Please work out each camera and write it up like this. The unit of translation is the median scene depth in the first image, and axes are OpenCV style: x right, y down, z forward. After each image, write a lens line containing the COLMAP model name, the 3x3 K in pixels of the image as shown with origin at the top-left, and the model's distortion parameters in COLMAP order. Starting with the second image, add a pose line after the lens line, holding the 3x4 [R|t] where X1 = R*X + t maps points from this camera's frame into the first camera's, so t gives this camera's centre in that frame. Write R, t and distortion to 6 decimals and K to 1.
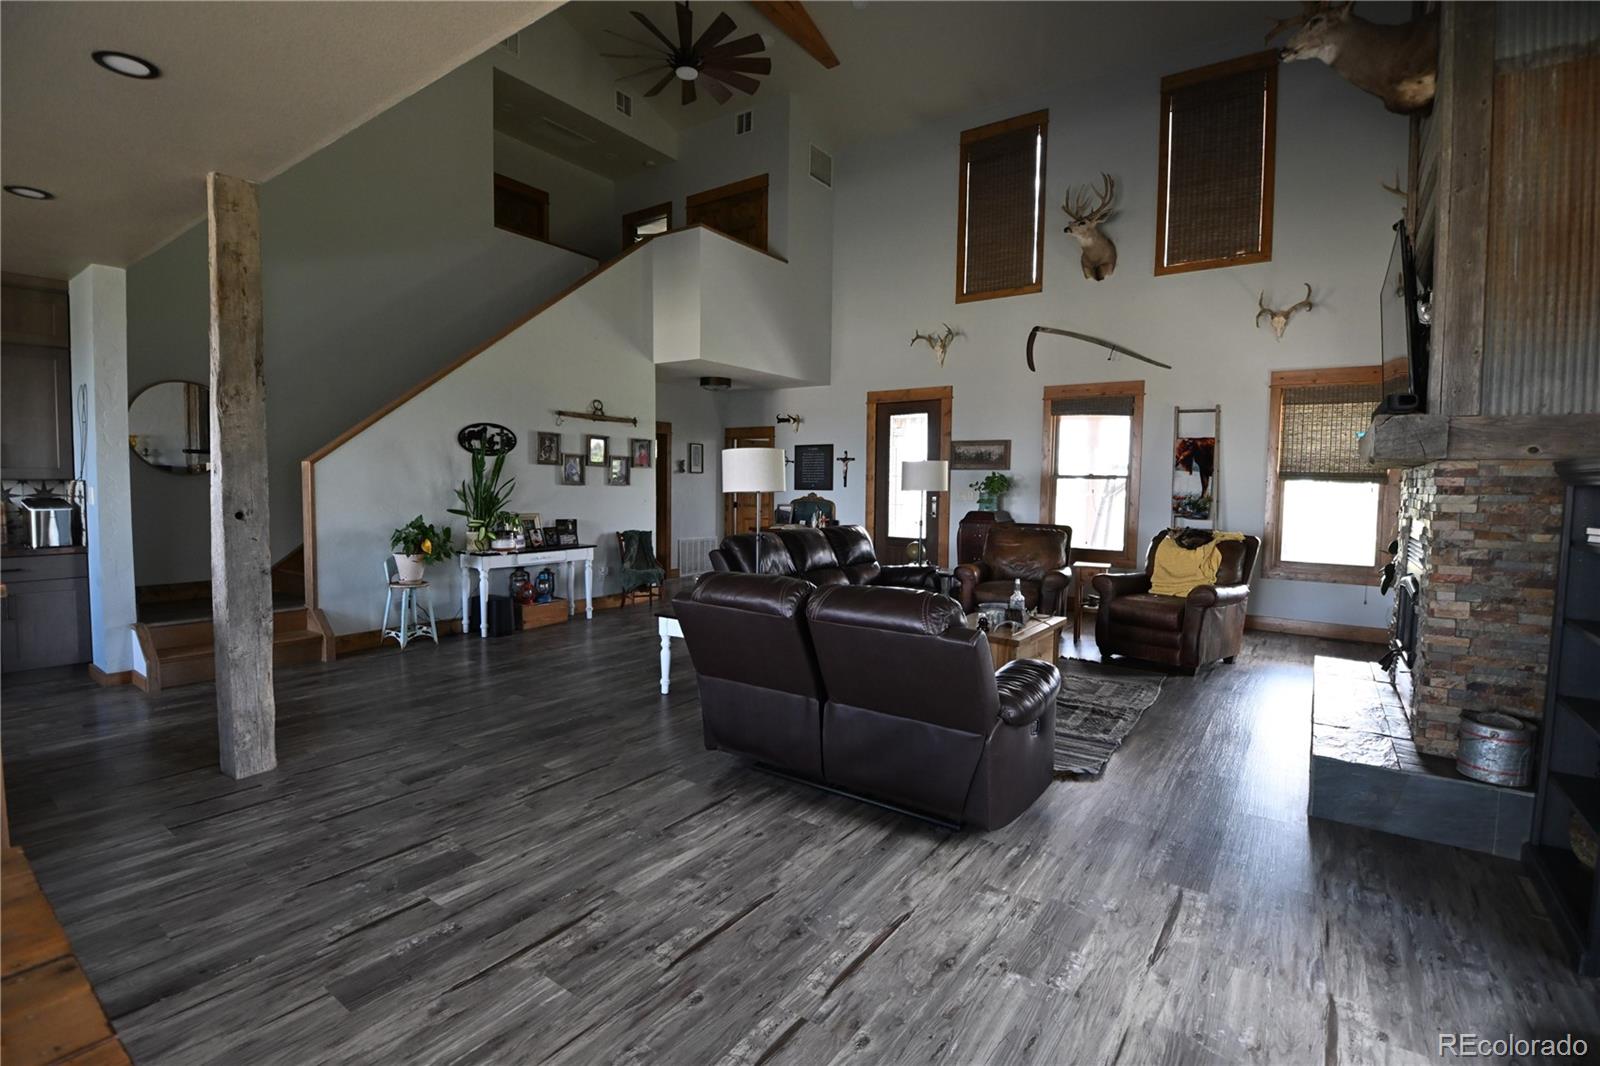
lens RADIAL K [[731.9, 0, 810.9], [0, 731.9, 521.5], [0, 0, 1]] dist [0.015549, -0.023483]
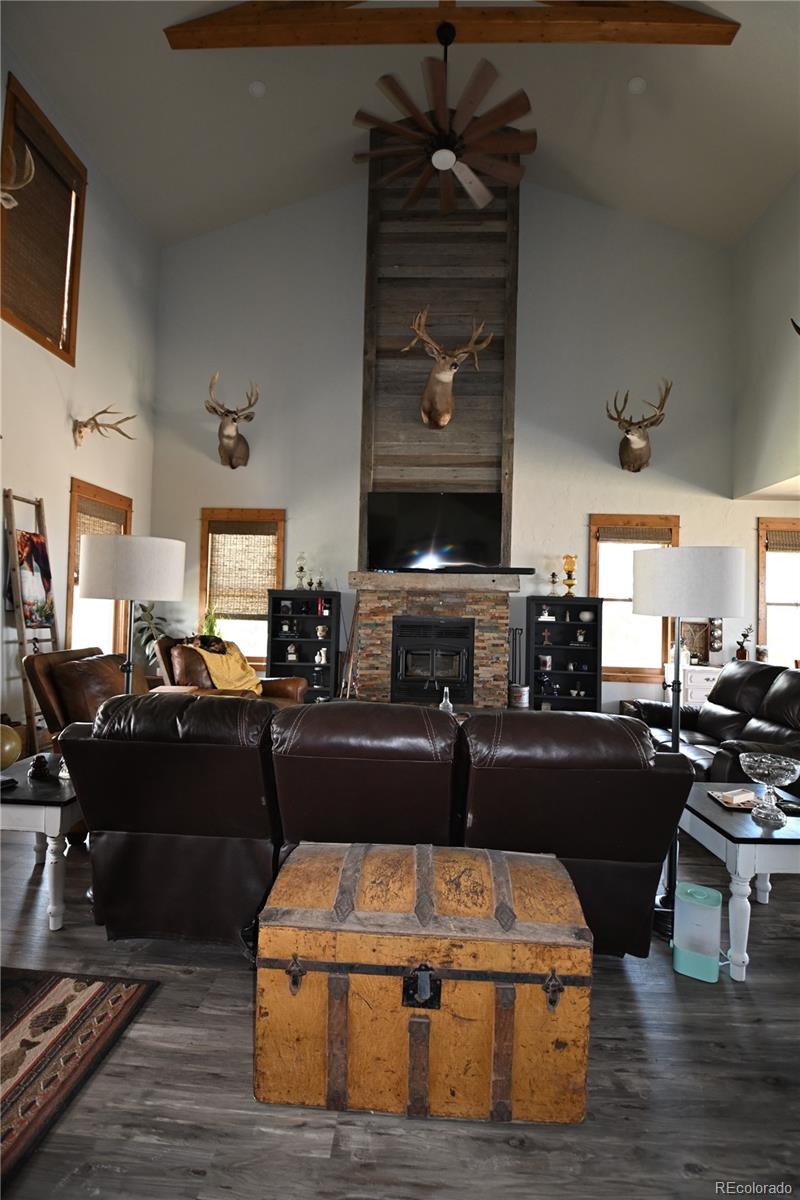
lens RADIAL K [[537.8, 0, 406.6], [0, 537.8, 596.4], [0, 0, 1]] dist [0.020326, -0.029654]
pose [[-0.532067, -0.008045, 0.846664, -0.252865], [0.012717, 0.999766, 0.017491, -0.049441], [-0.846607, 0.020074, -0.531840, 1.051606]]
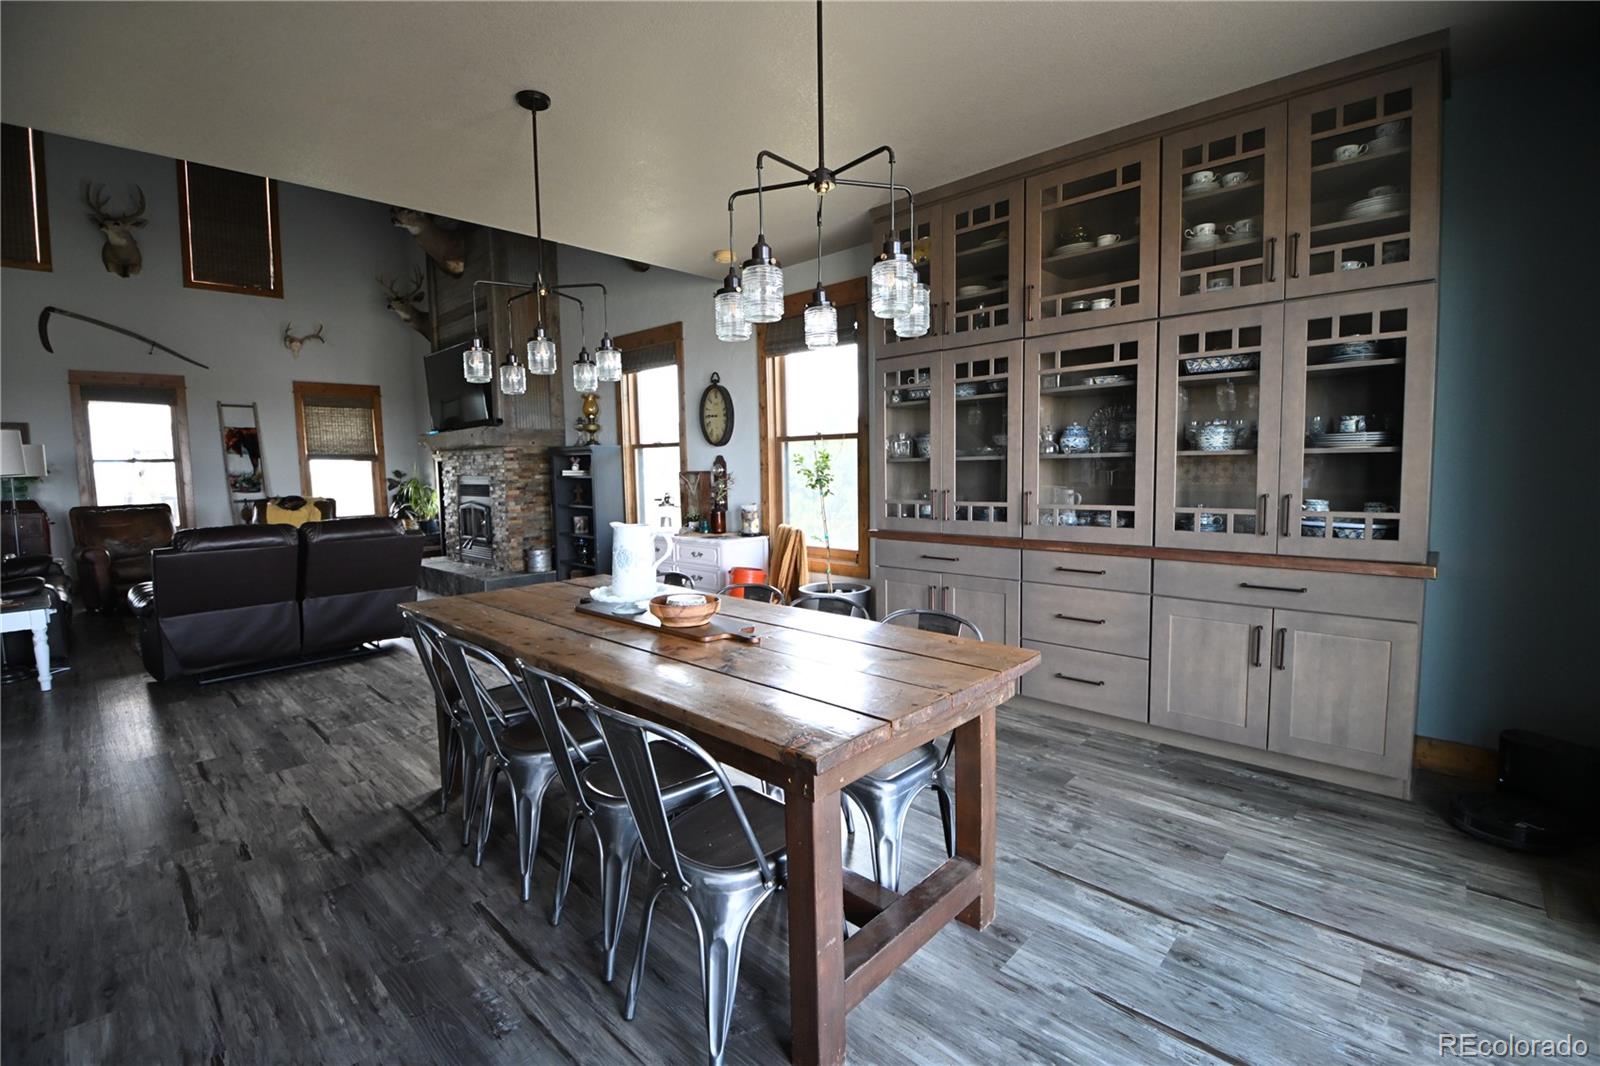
lens RADIAL K [[709.8, 0, 794.3], [0, 709.8, 524.6], [0, 0, 1]] dist [0.000230, -0.018446]
pose [[0.155133, -0.101732, 0.982642, -0.573252], [0.074531, 0.993054, 0.091044, 0.012393], [-0.985078, 0.059113, 0.161638, -0.124629]]
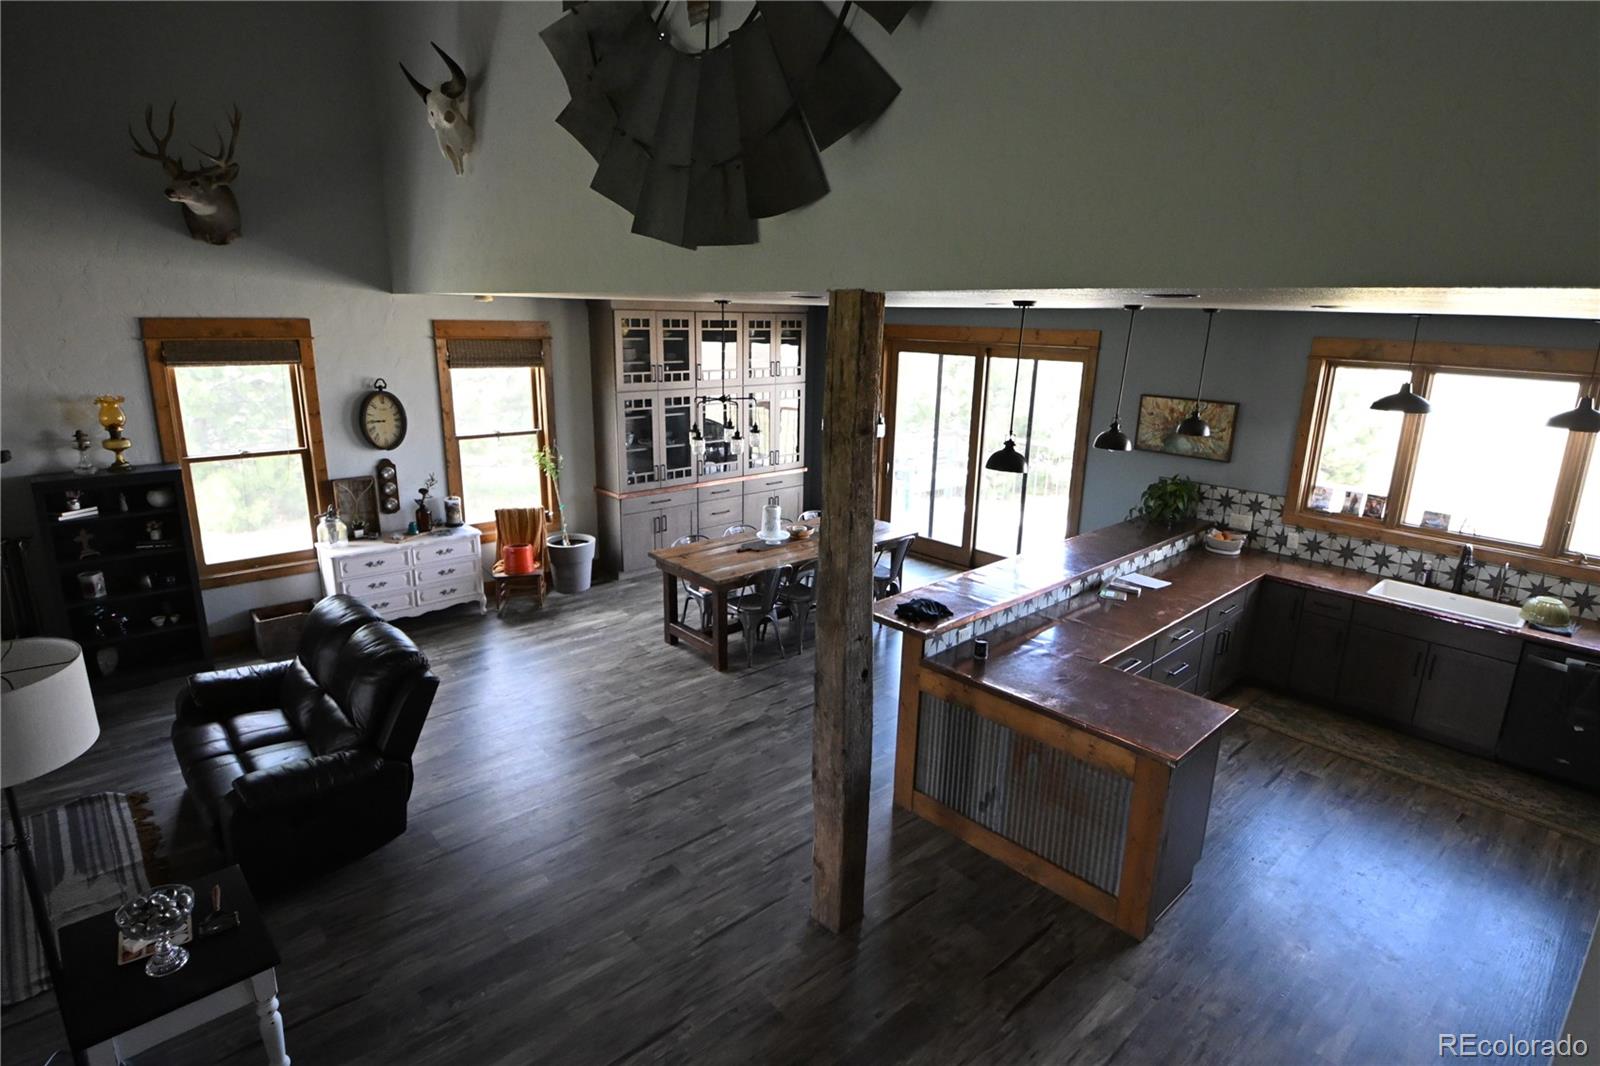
lens RADIAL K [[819.7, 0, 799.4], [0, 819.7, 526.0], [0, 0, 1]] dist [-0.002063, -0.020426]
pose [[-0.974074, -0.087636, 0.208566, -0.457254], [-0.021829, 0.954029, 0.298919, -0.232594], [-0.225174, 0.286617, -0.931208, 0.942758]]
